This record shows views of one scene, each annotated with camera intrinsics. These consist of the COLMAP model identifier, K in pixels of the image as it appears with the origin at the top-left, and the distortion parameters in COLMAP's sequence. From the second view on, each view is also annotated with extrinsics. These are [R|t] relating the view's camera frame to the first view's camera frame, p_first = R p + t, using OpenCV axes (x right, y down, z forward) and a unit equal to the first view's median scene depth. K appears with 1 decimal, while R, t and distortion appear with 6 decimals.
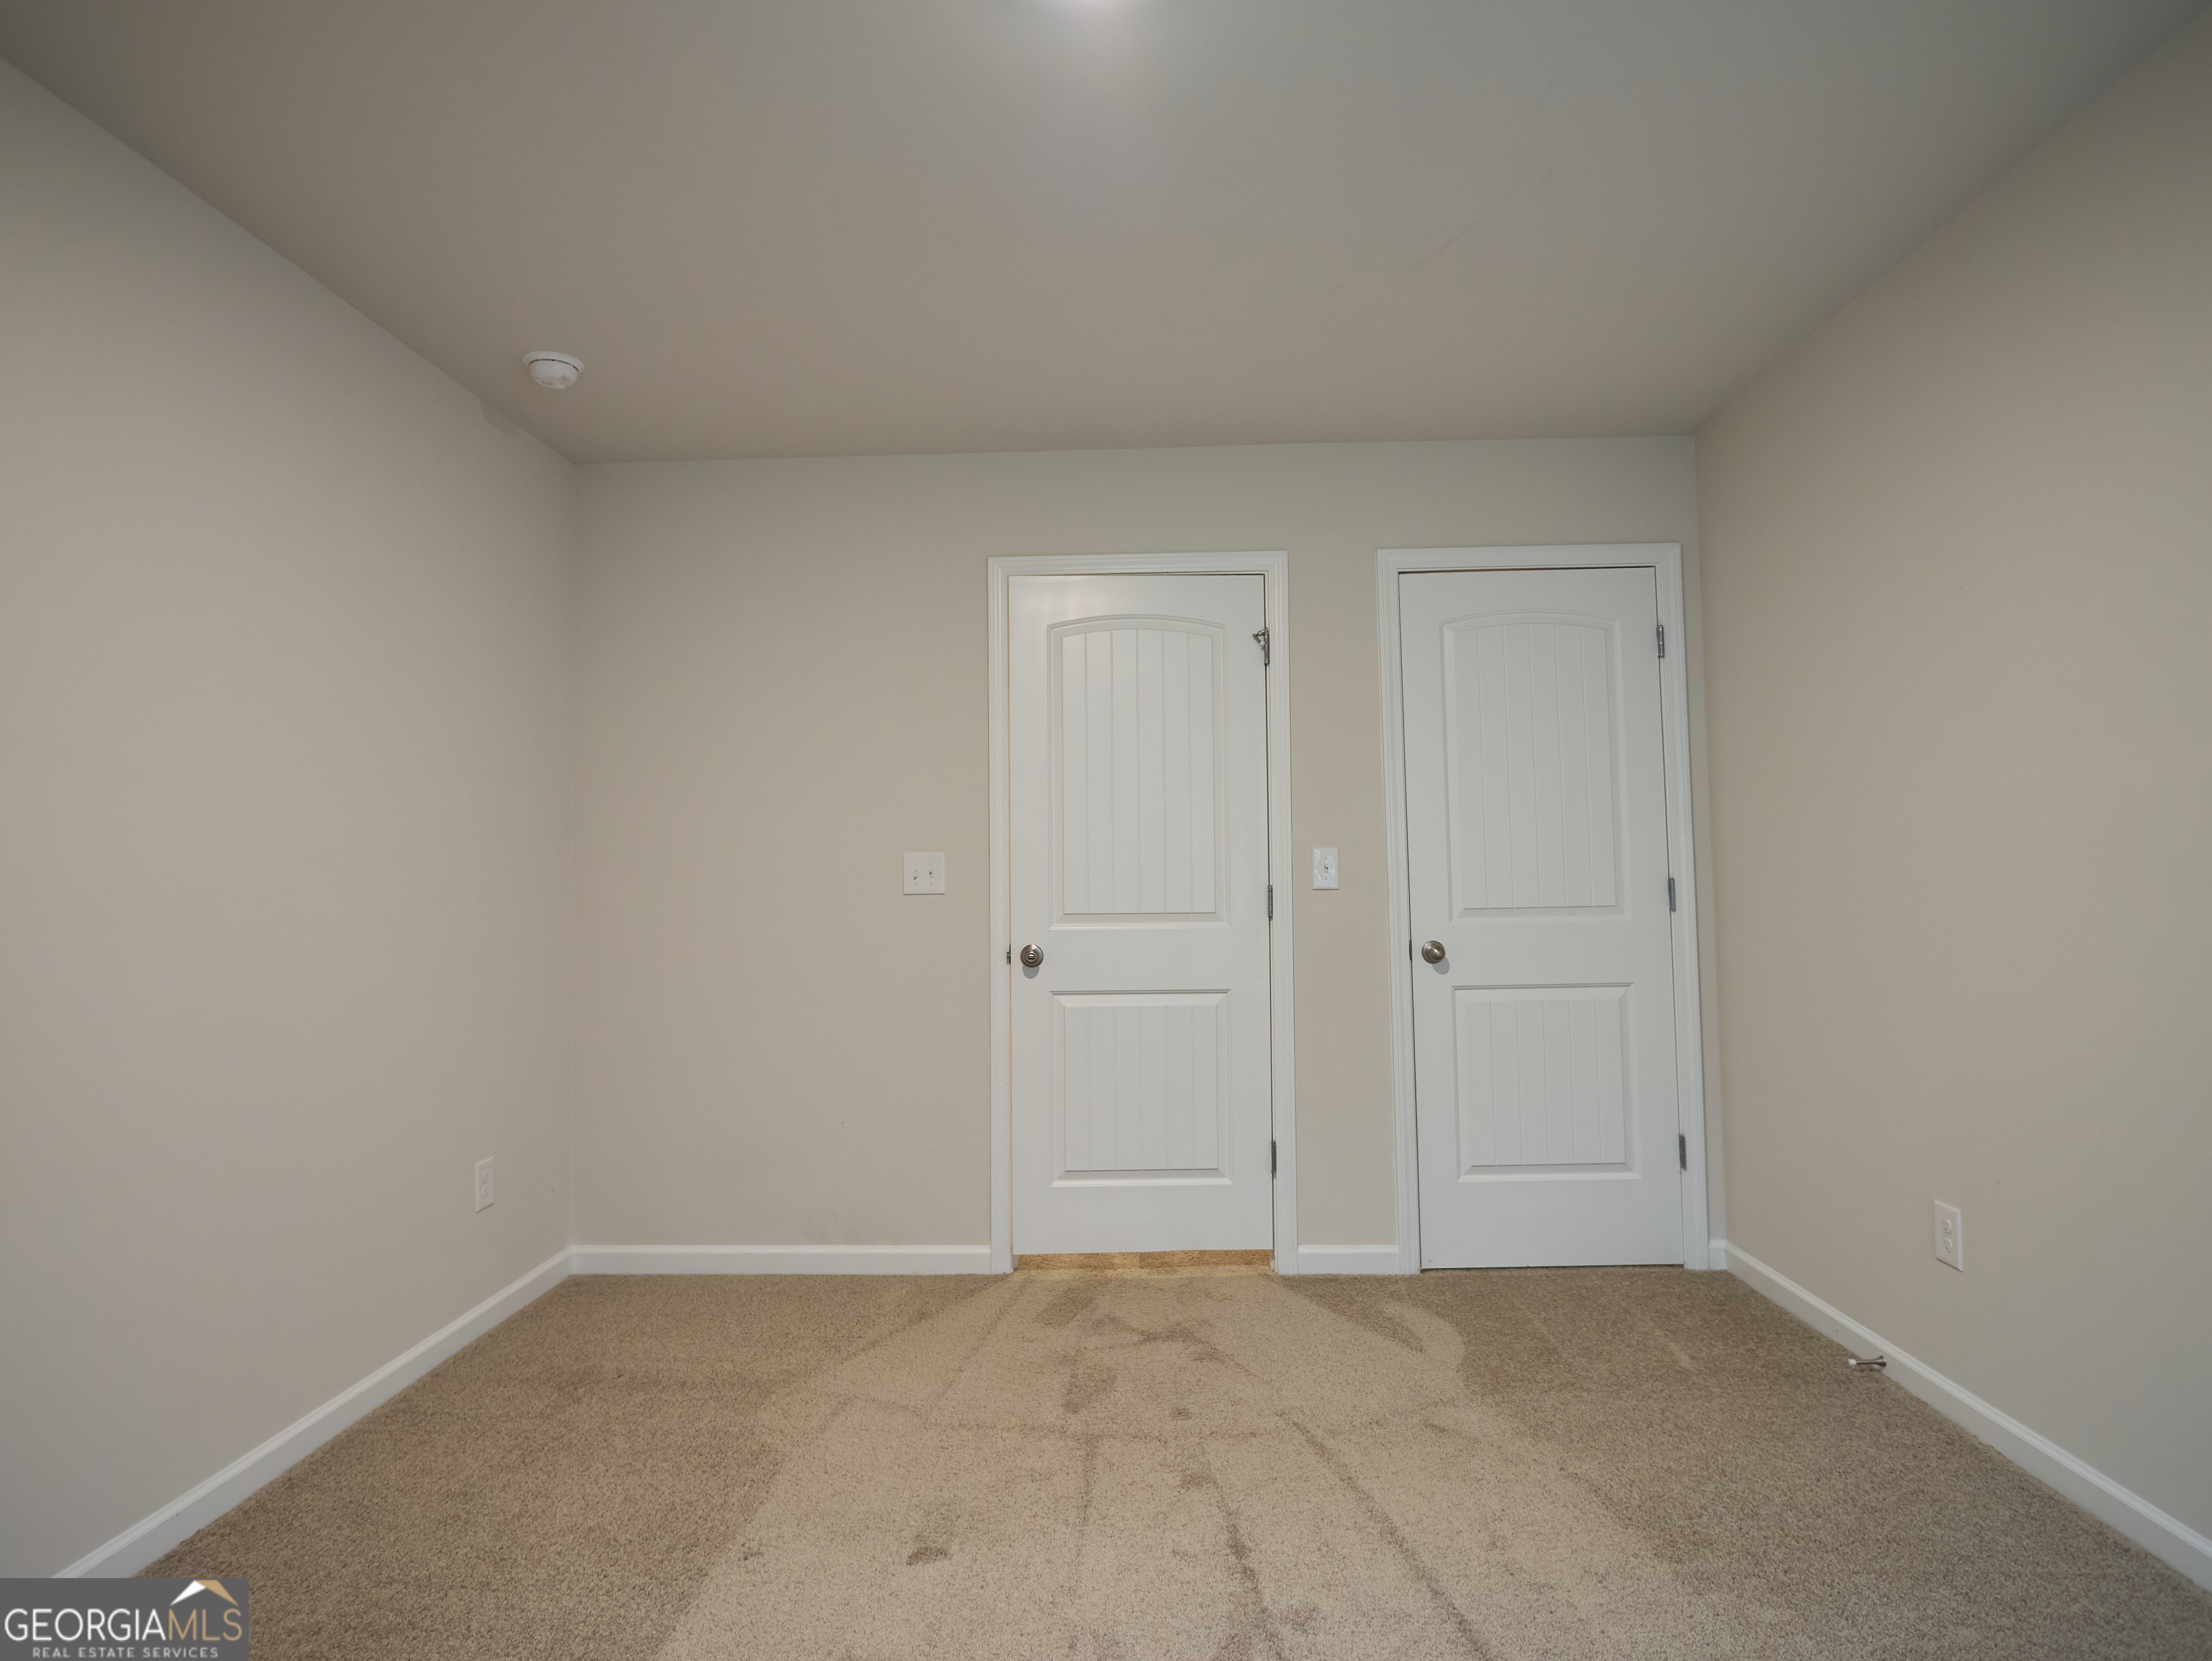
lens RADIAL K [[1189.4, 0, 1101.6], [0, 1189.4, 821.8], [0, 0, 1]] dist [-0.019886, 0.004685]
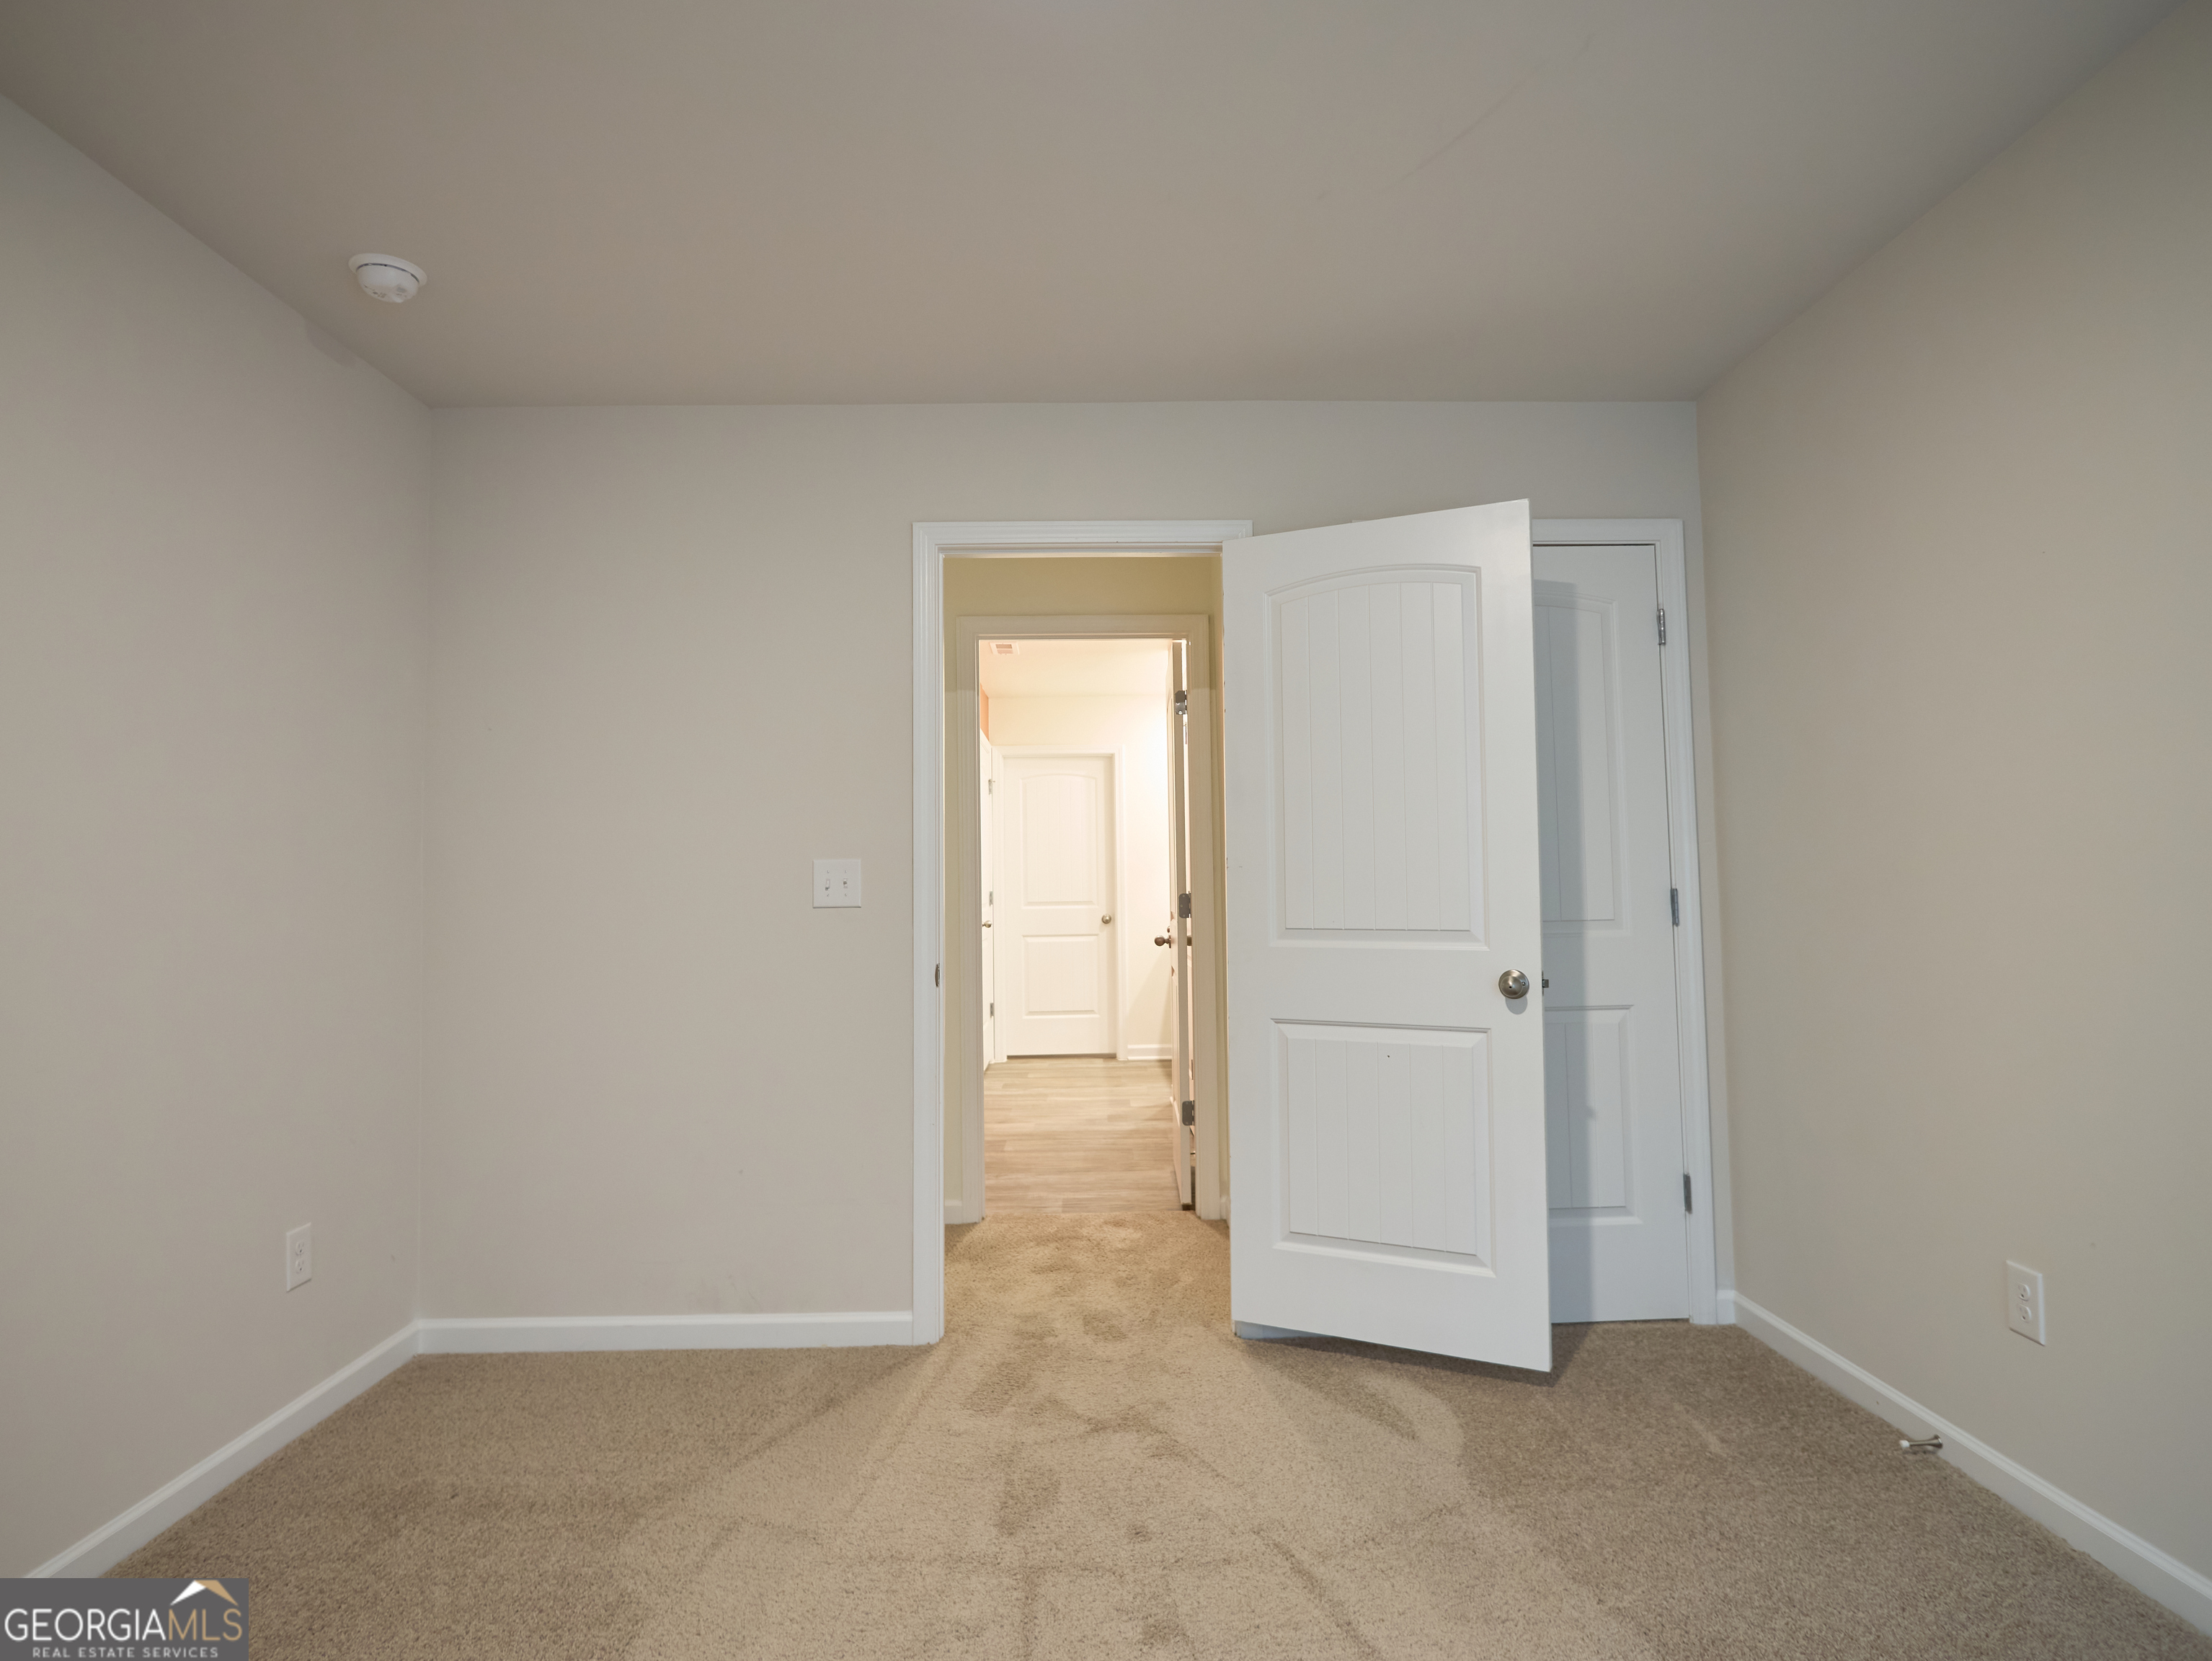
lens RADIAL K [[1189.4, 0, 1101.6], [0, 1189.4, 821.8], [0, 0, 1]] dist [-0.019886, 0.004685]
pose [[0.998428, 0.003361, 0.055947, -0.006577], [-0.002870, 0.999957, -0.008859, 0.007389], [-0.055974, 0.008685, 0.998394, 0.158383]]
